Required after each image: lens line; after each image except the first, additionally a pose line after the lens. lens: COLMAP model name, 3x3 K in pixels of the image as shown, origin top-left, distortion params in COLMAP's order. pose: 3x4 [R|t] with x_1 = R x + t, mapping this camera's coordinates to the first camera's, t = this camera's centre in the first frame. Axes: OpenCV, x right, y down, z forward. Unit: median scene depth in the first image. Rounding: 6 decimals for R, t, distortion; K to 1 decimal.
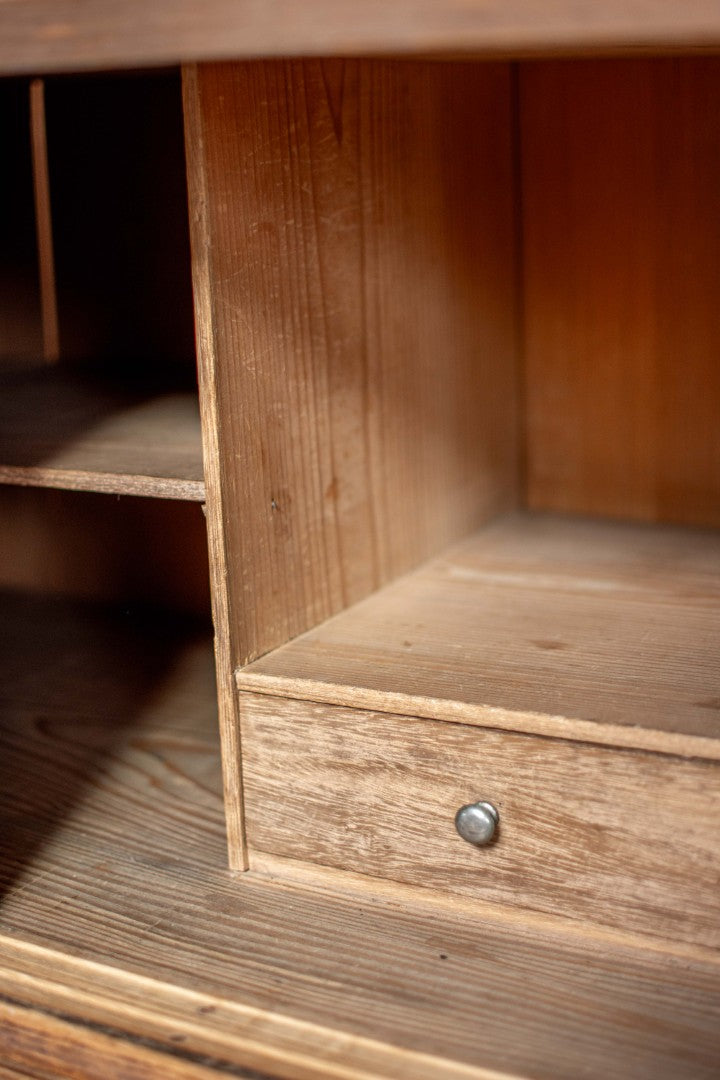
lens RADIAL K [[1676.5, 0, 359.0], [0, 1676.5, 538.9], [0, 0, 1]] dist [-0.218605, 0.016223]
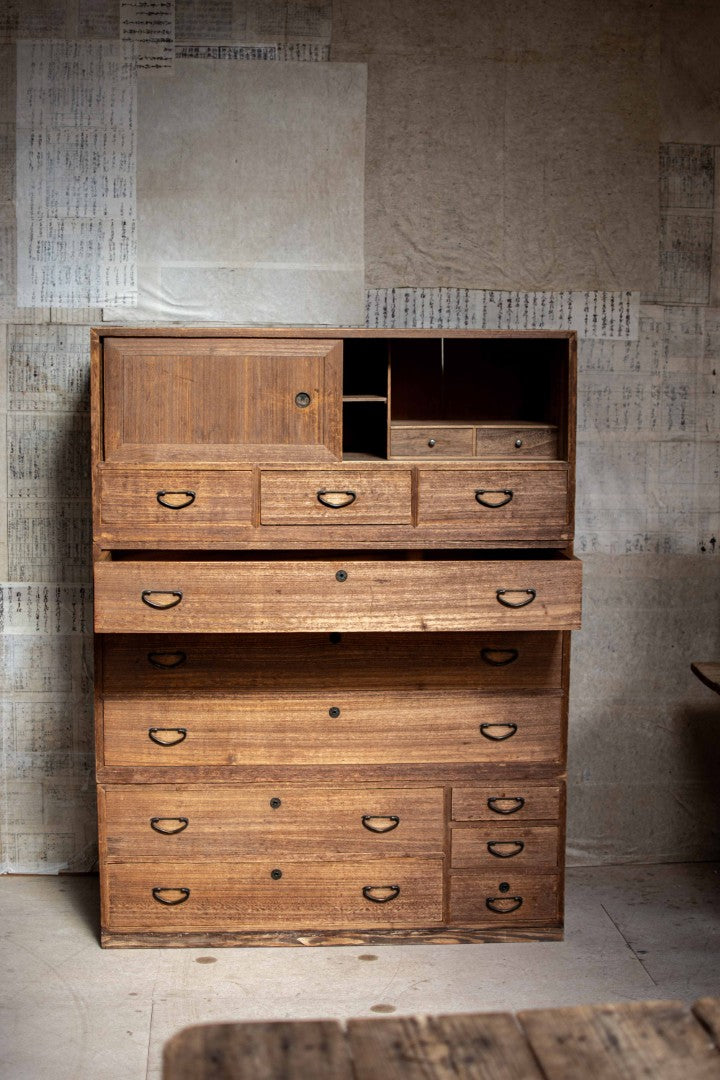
lens RADIAL K [[1735.0, 0, 358.8], [0, 1735.0, 538.6], [0, 0, 1]] dist [-0.152288, 0.153035]
pose [[0.834979, -0.033292, 0.549274, -4.157059], [0.109946, 0.988135, -0.107243, 1.301585], [-0.539186, 0.149936, 0.828732, -4.770917]]
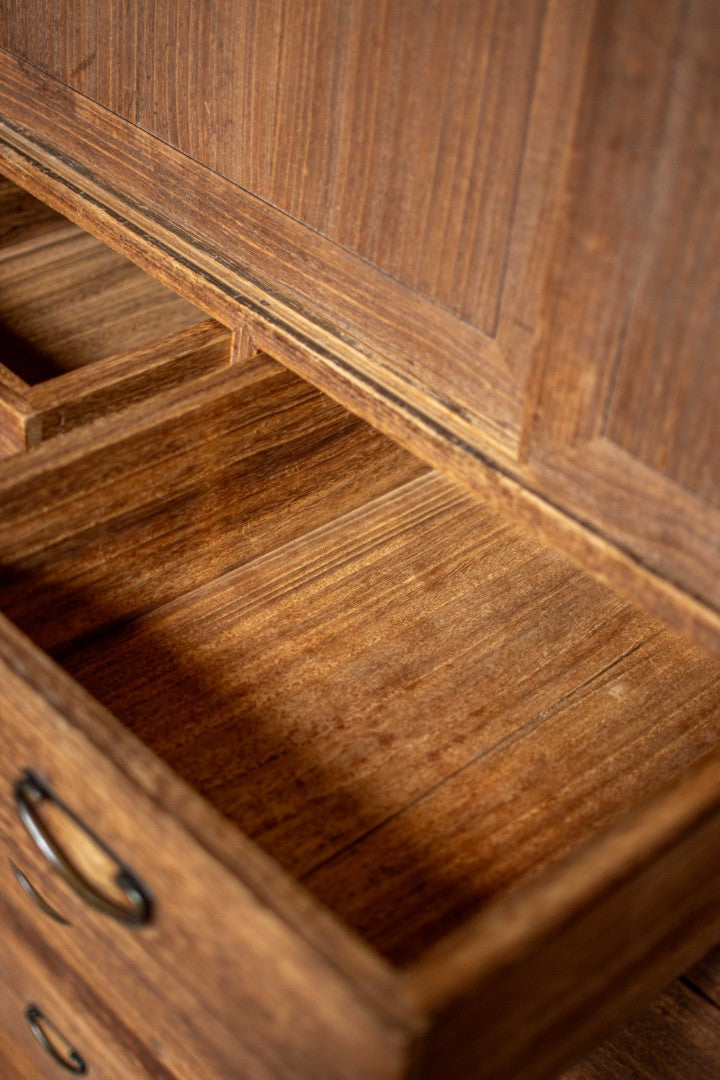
lens RADIAL K [[1671.8, 0, 359.8], [0, 1671.8, 539.4], [0, 0, 1]] dist [-0.174237, 0.087440]
pose [[0.944563, 0.280132, -0.171249, -0.266367], [-0.193830, 0.896757, 0.397815, -0.214113], [0.265009, -0.342568, 0.901342, -0.199502]]
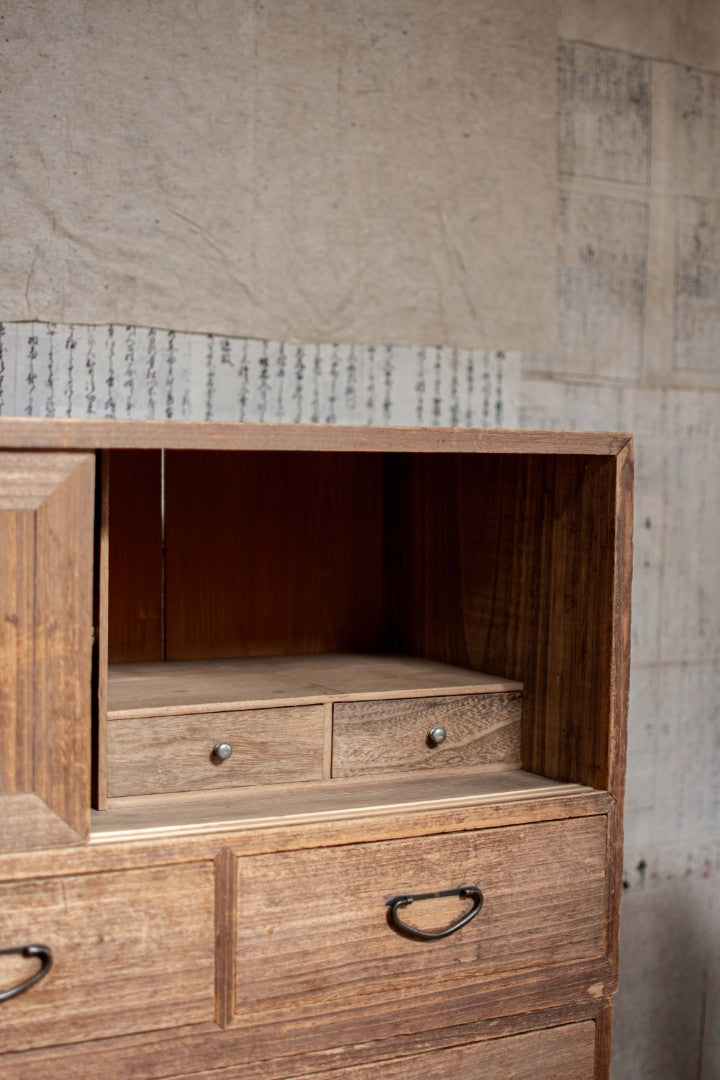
lens RADIAL K [[1671.8, 0, 359.8], [0, 1671.8, 539.4], [0, 0, 1]] dist [-0.174237, 0.087440]
pose [[0.524772, -0.009117, 0.851194, -1.861276], [0.181002, 0.978271, -0.101112, 0.146716], [-0.831777, 0.207128, 0.515019, -0.480553]]
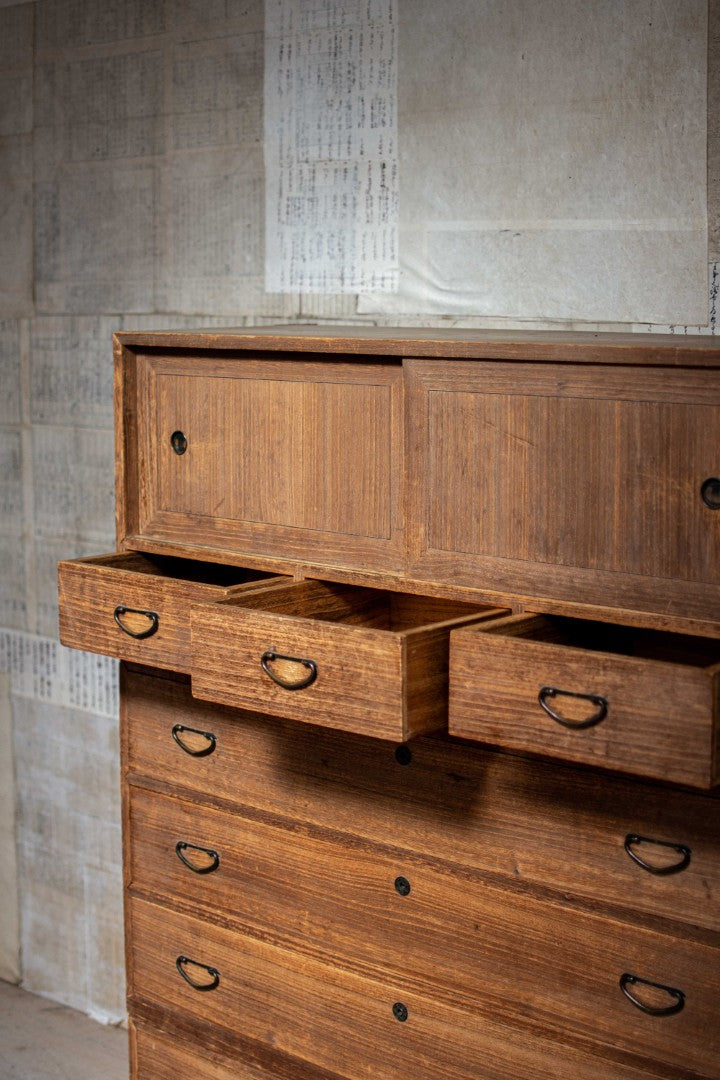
lens RADIAL K [[1766.8, 0, 337.0], [0, 1766.8, 390.3], [0, 0, 1]] dist [-0.166806, 0.015967]
pose [[0.975141, 0.042322, -0.217505, 0.307873], [-0.082555, 0.980312, -0.179370, 0.548211], [0.205632, 0.192867, 0.959436, -2.891881]]
